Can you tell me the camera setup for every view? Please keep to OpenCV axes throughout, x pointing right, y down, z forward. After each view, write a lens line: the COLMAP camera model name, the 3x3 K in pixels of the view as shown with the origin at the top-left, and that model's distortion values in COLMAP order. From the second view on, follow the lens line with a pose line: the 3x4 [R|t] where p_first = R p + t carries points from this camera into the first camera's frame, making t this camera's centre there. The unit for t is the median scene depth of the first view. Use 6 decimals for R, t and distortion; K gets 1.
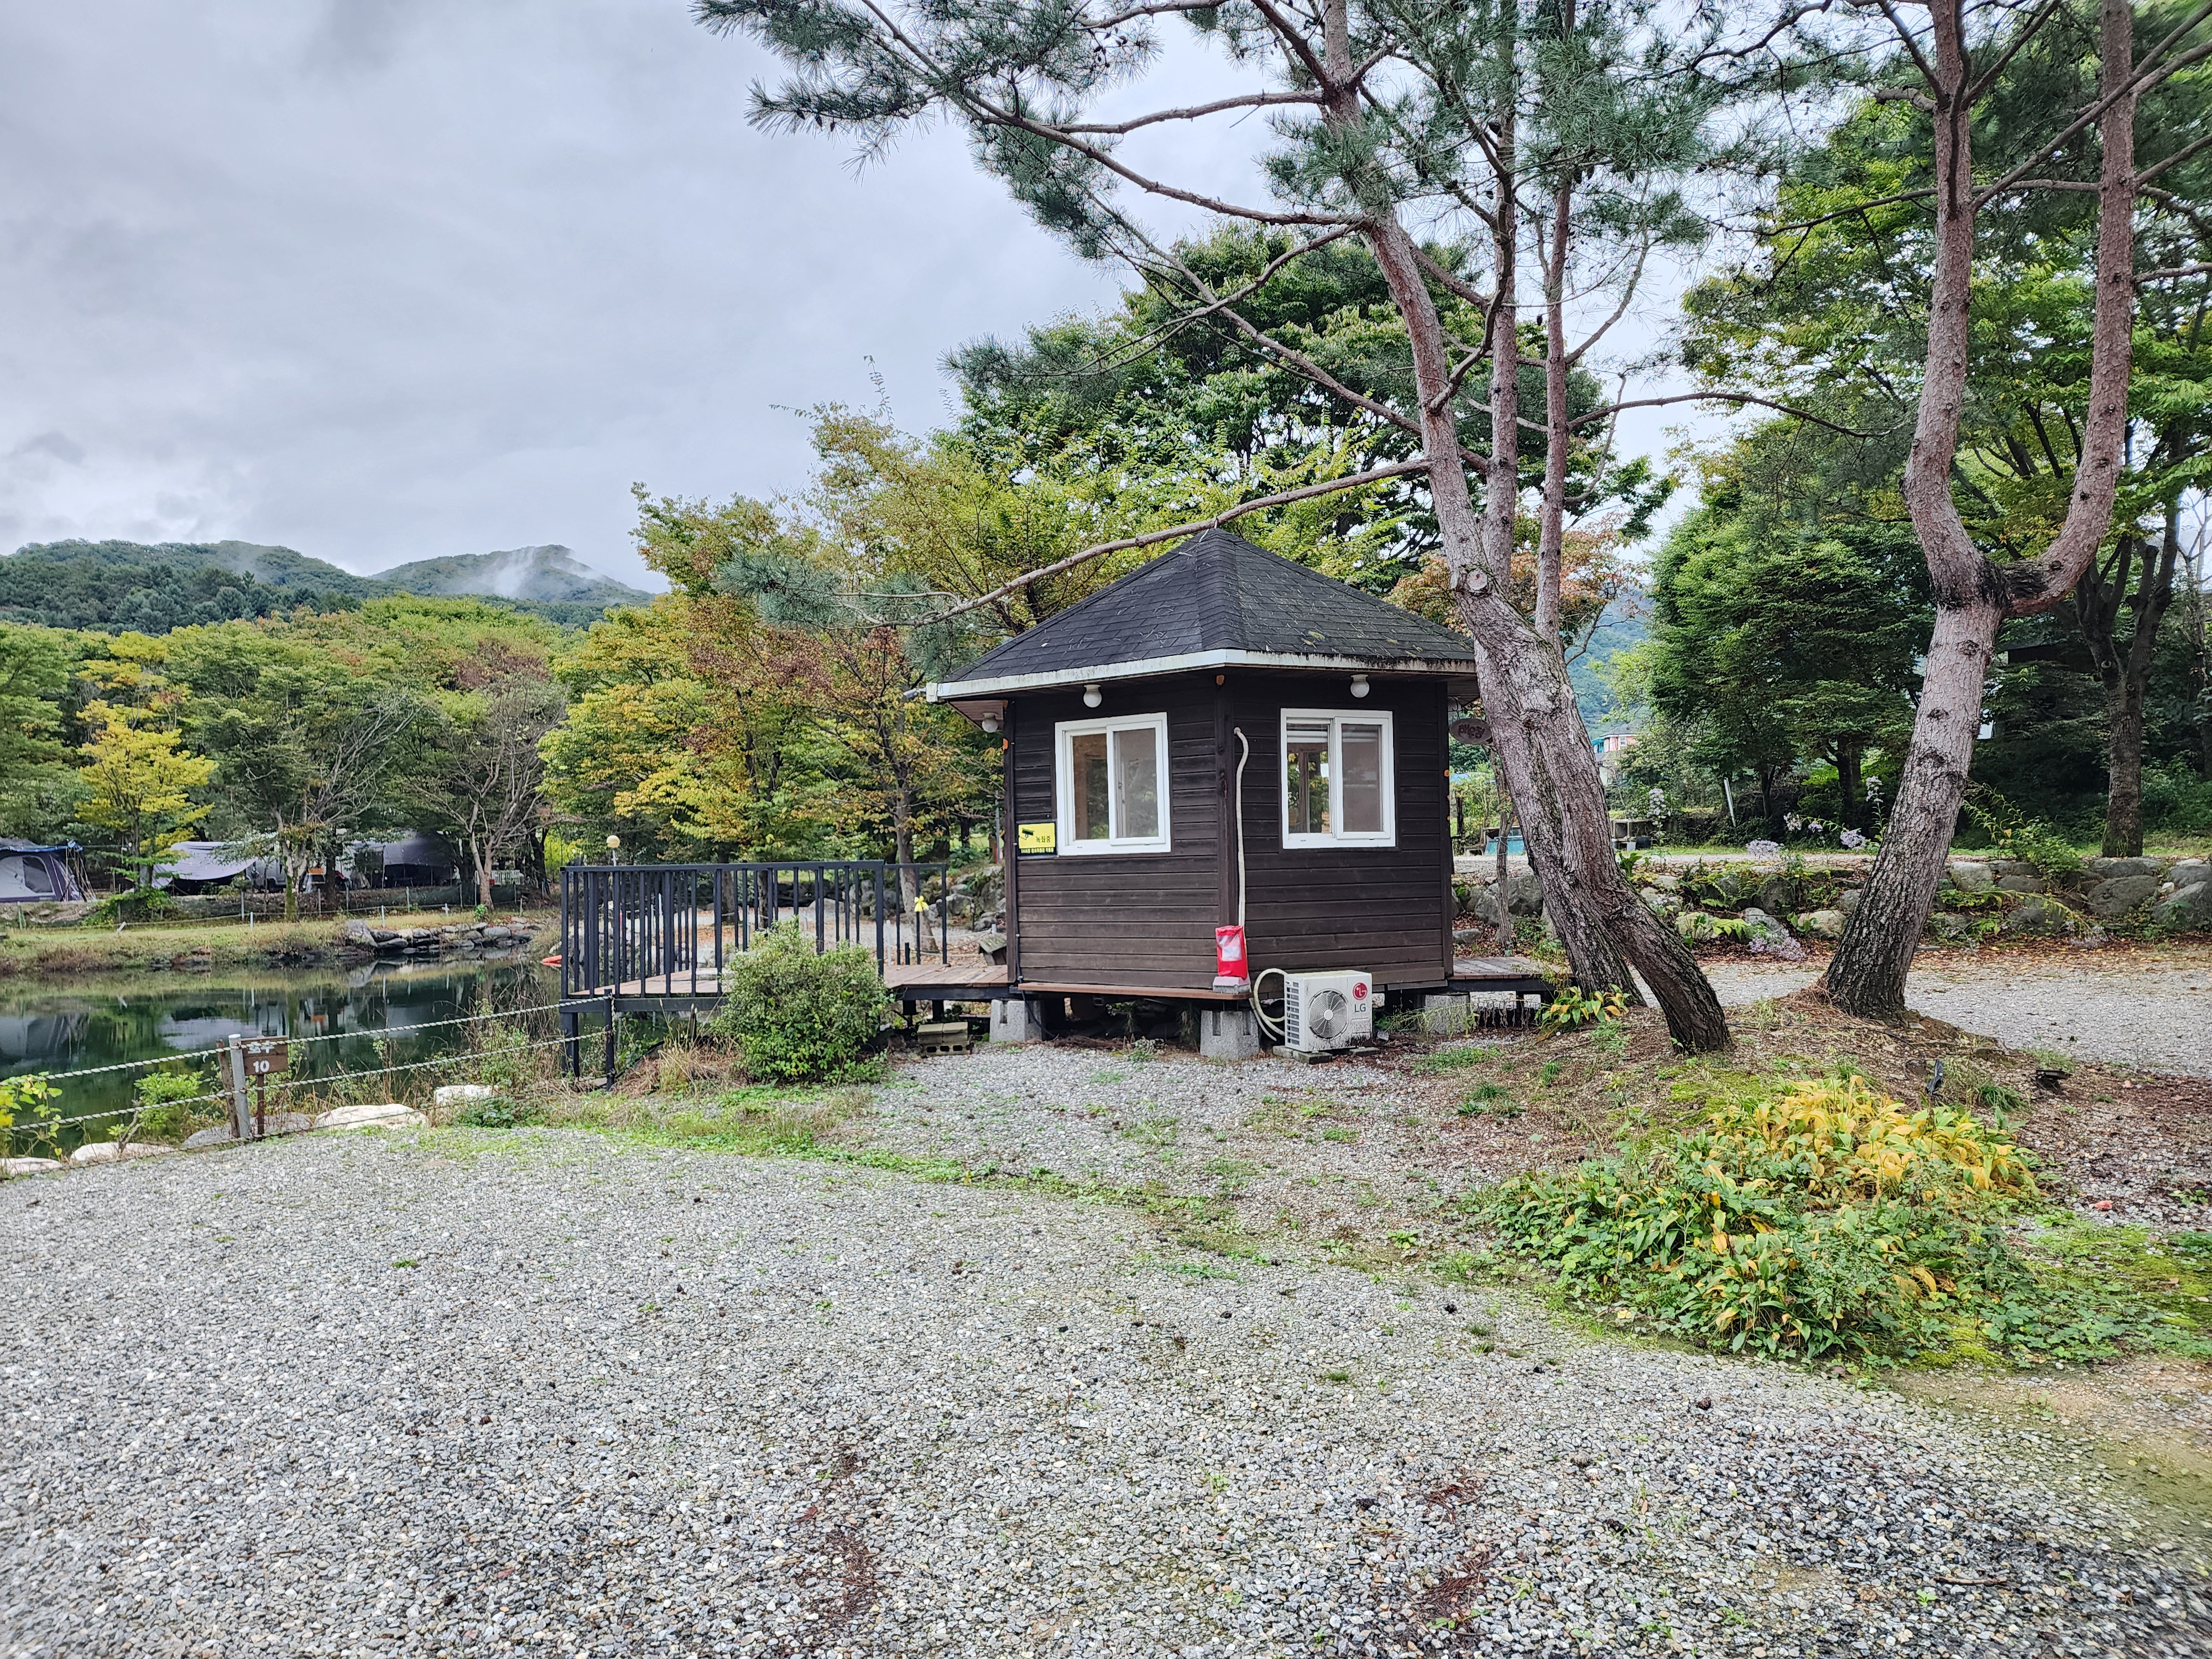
lens RADIAL K [[1489.5, 0, 1109.1], [0, 1489.5, 851.3], [0, 0, 1]] dist [0.050036, -0.041497]
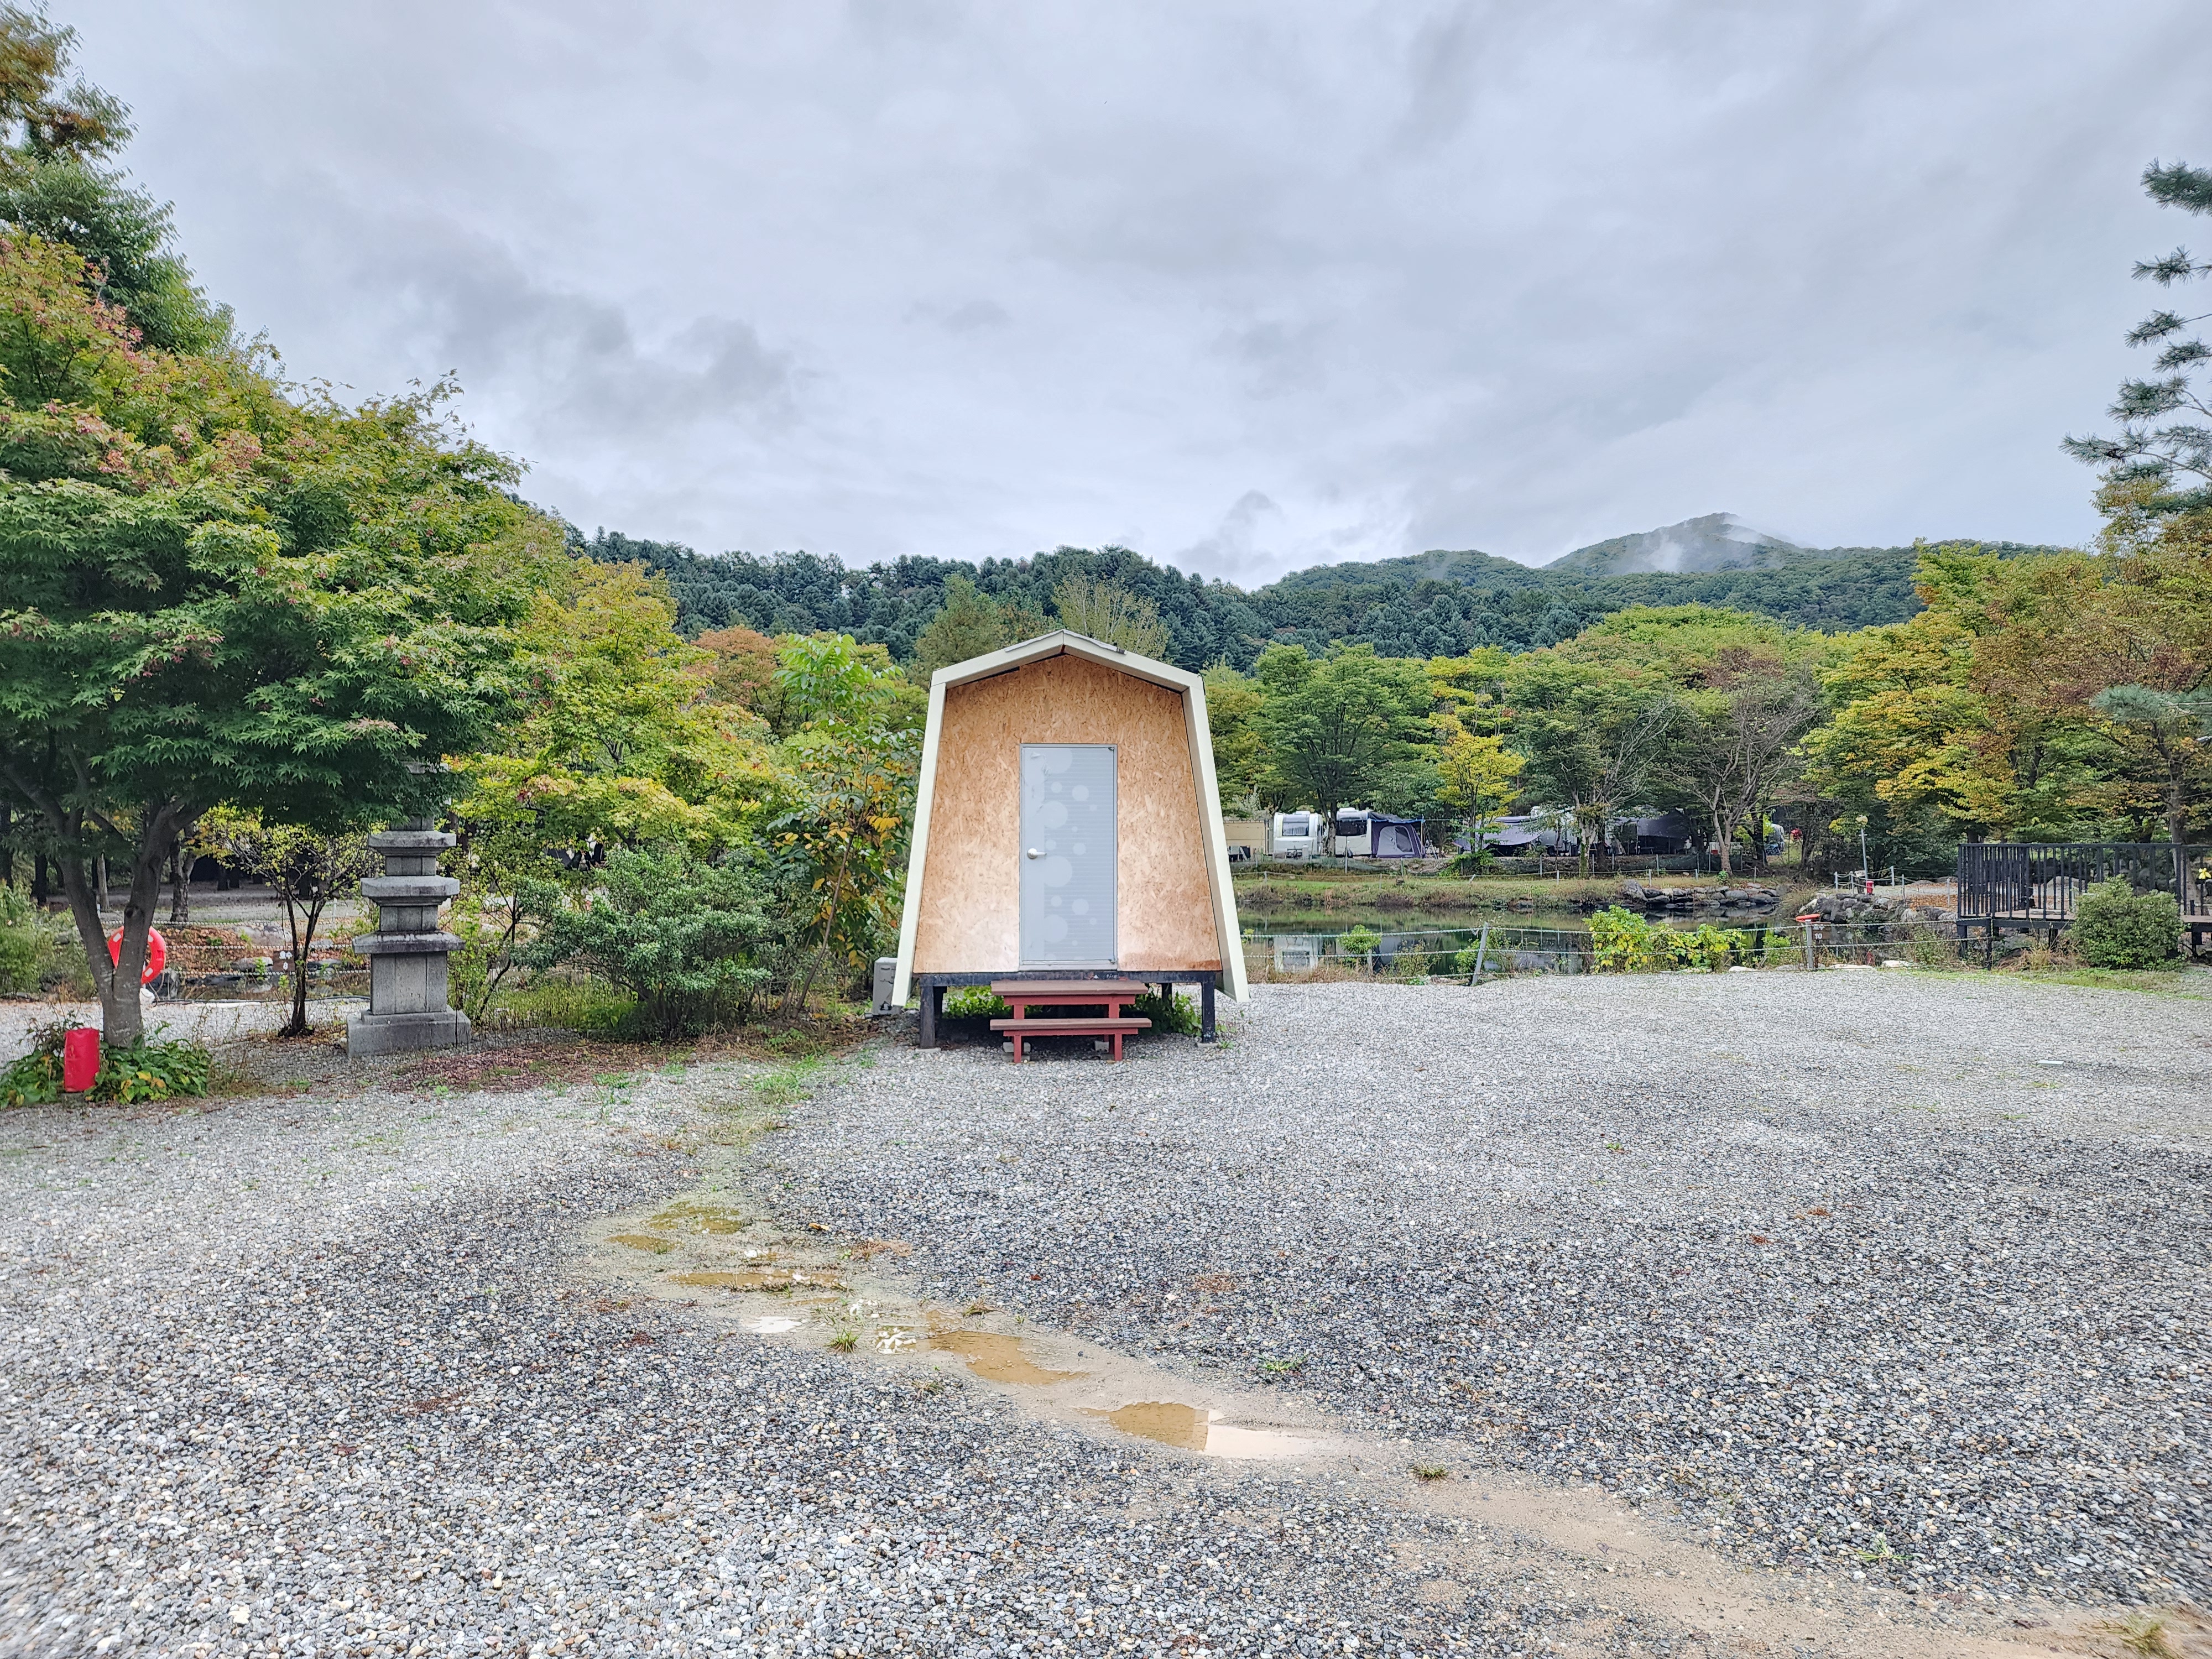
lens RADIAL K [[1489.5, 0, 1087.6], [0, 1489.5, 838.4], [0, 0, 1]] dist [0.050036, -0.041497]
pose [[0.734688, 0.017019, -0.678192, 0.020822], [-0.010027, 0.999848, 0.014228, -0.002410], [0.678331, -0.003653, 0.734747, -0.239166]]
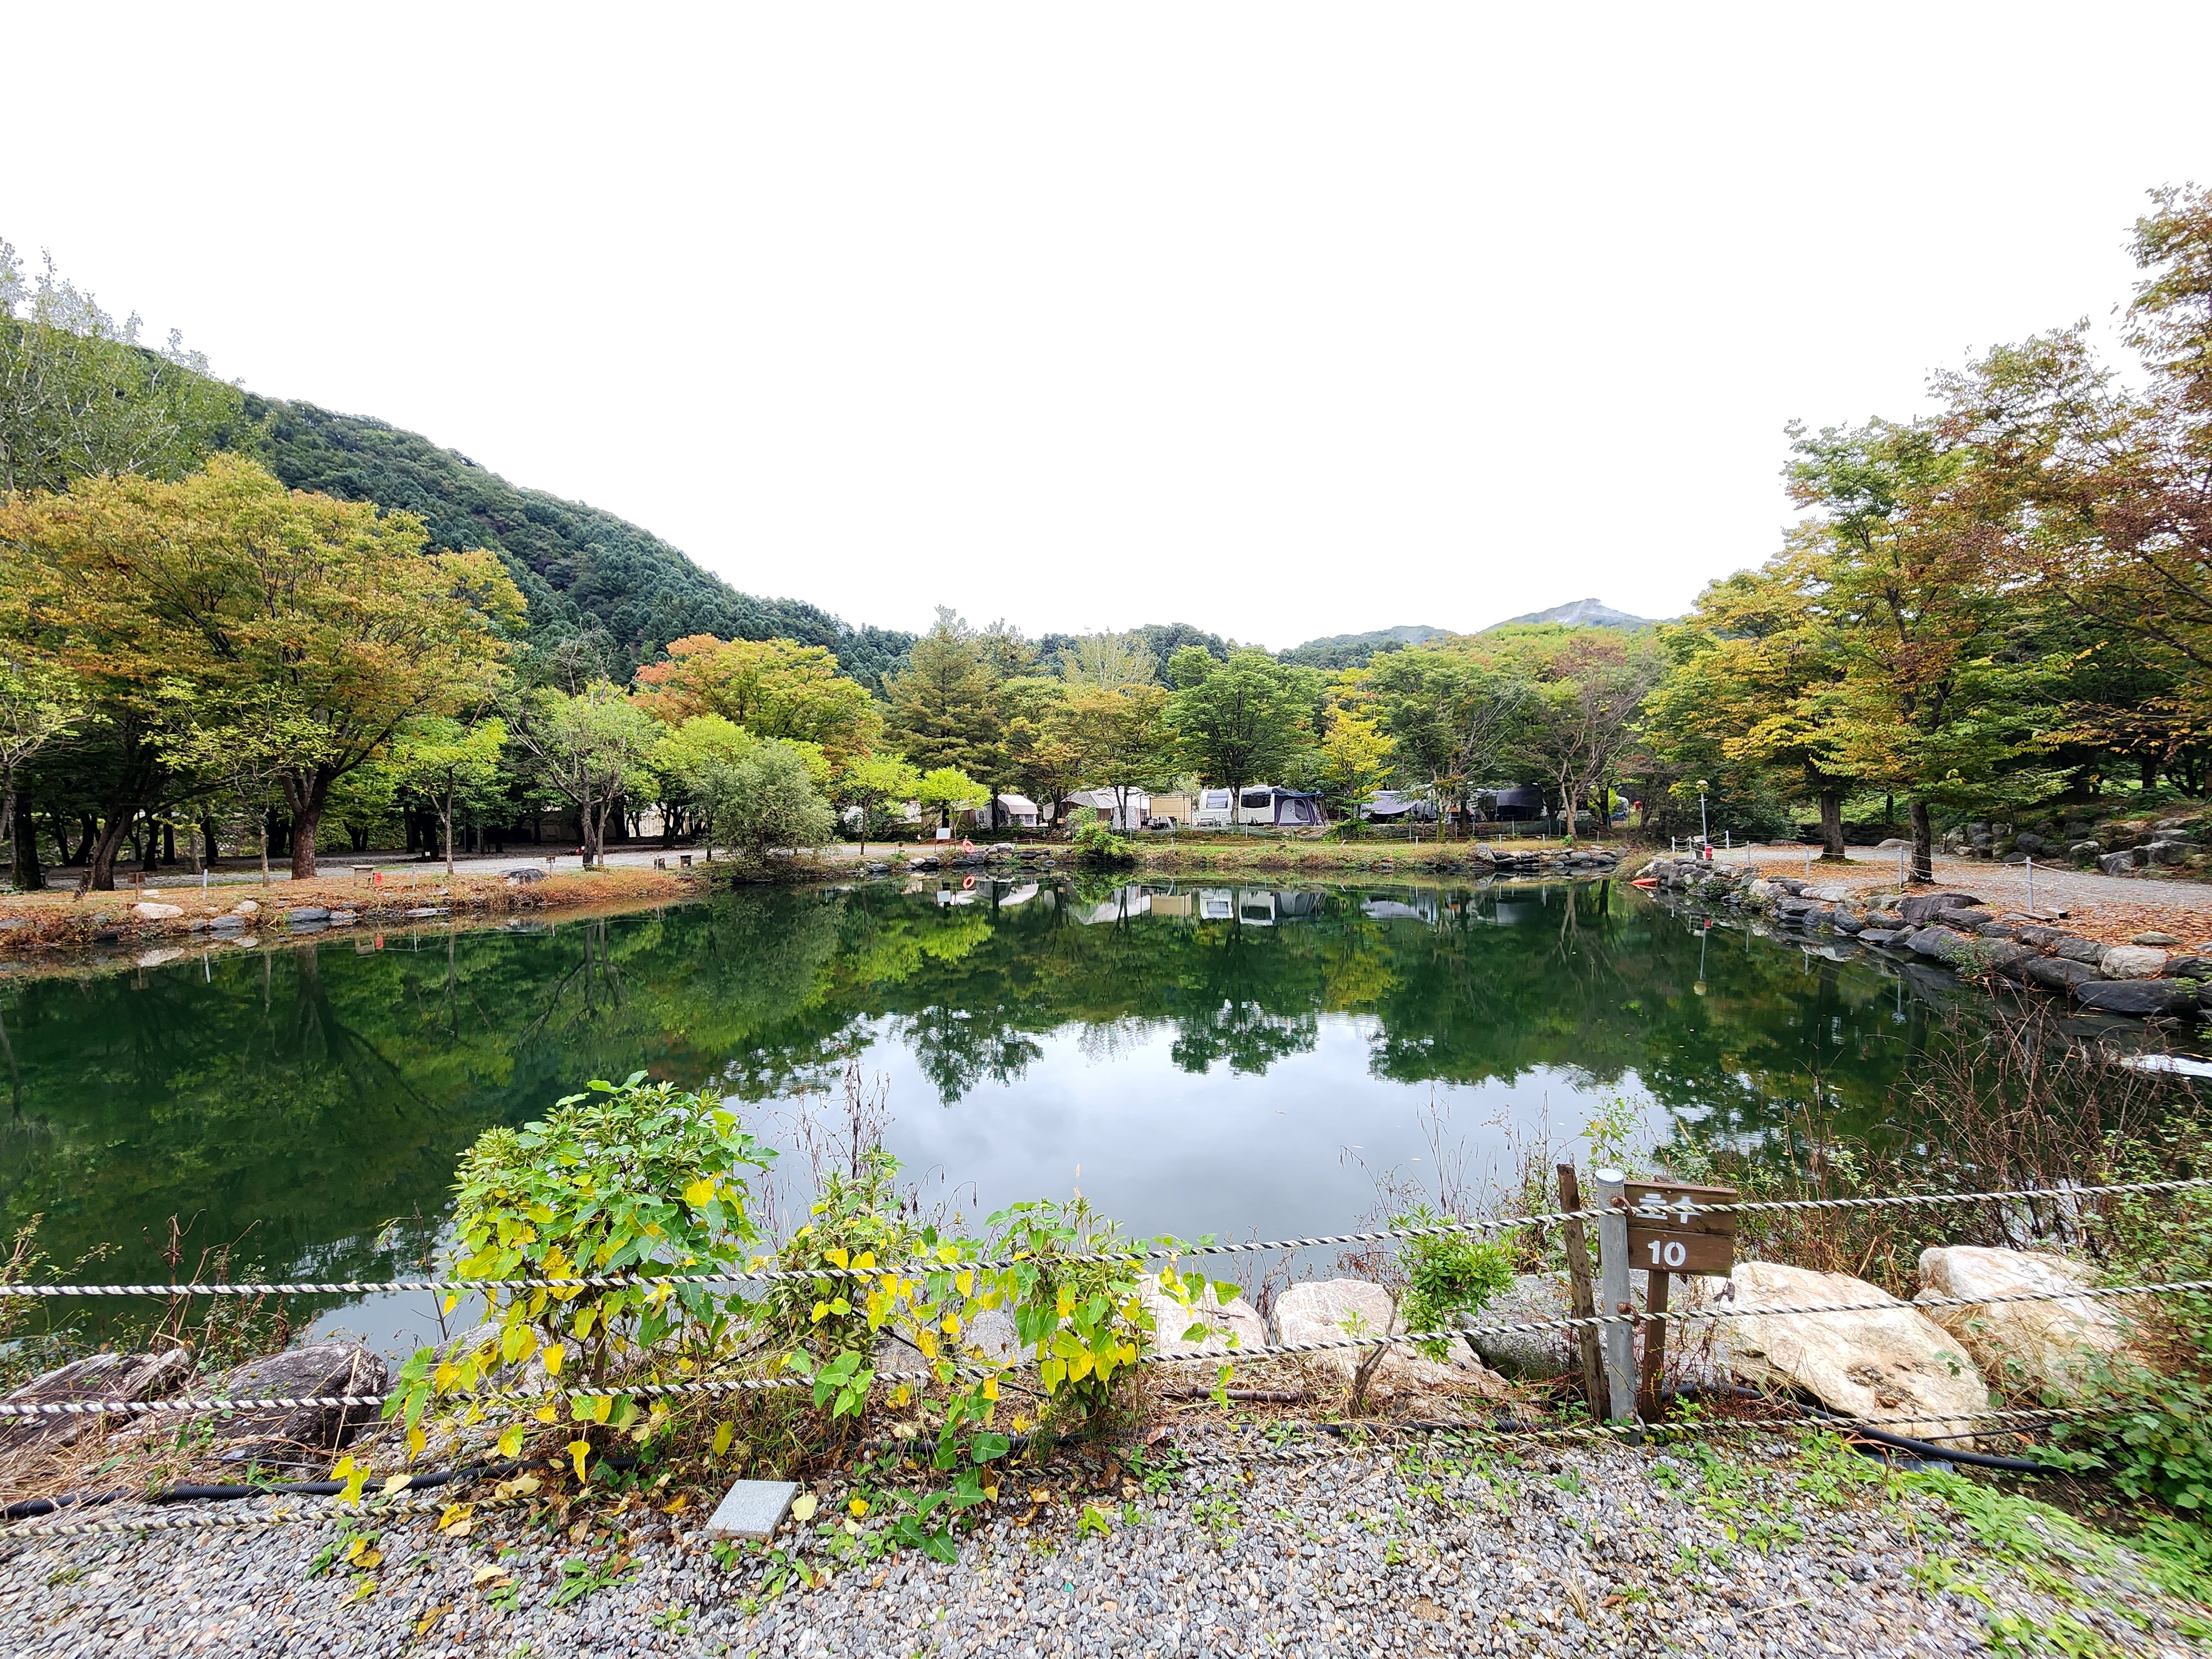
lens RADIAL K [[913.0, 0, 1102.1], [0, 913.0, 844.1], [0, 0, 1]] dist [0.003491, 0.000474]
pose [[0.670138, 0.036519, -0.741337, -0.095460], [-0.001337, 0.998847, 0.047996, 0.004899], [0.742235, -0.031173, 0.669414, 0.143913]]
